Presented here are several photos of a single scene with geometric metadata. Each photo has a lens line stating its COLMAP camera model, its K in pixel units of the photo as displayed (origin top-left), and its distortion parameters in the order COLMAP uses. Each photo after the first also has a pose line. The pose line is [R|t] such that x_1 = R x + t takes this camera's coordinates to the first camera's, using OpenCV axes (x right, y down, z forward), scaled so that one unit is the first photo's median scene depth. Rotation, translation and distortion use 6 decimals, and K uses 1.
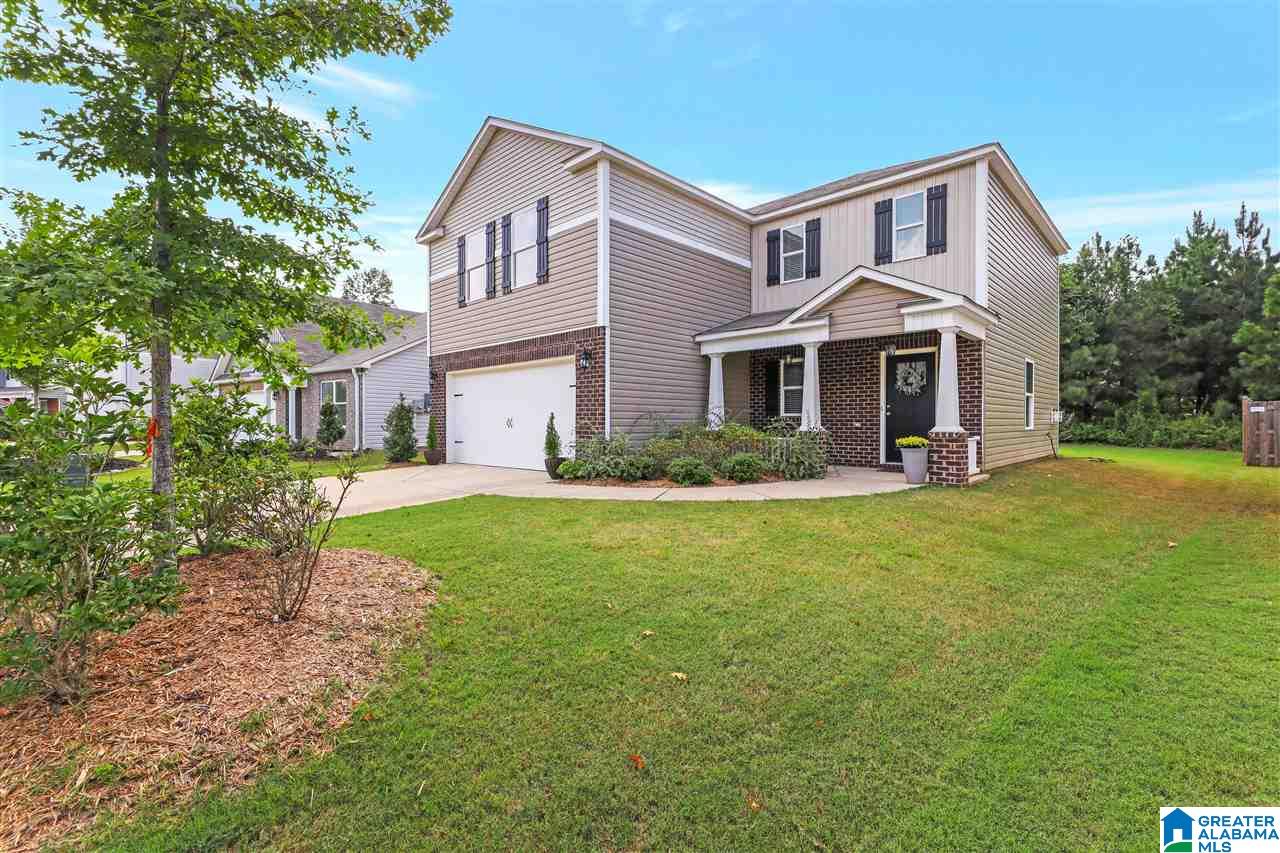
lens RADIAL K [[564.9, 0, 636.1], [0, 564.9, 424.7], [0, 0, 1]] dist [-0.002705, 0.002307]
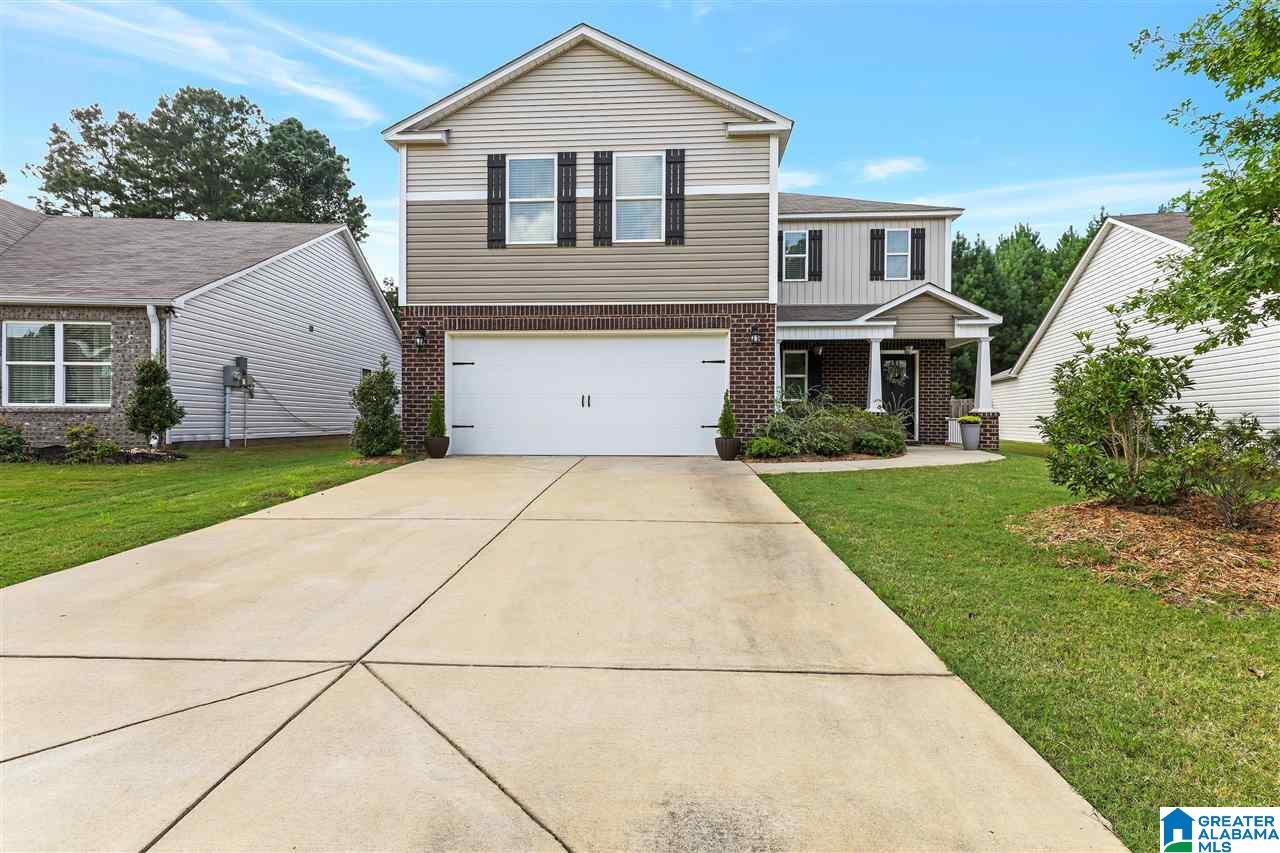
lens RADIAL K [[637.5, 0, 639.6], [0, 637.5, 420.1], [0, 0, 1]] dist [0.005233, 0.000570]
pose [[0.756748, 0.005325, 0.653685, -0.867669], [-0.002296, 0.999982, -0.005487, 0.032720], [-0.653702, 0.002651, 0.756747, 0.274610]]
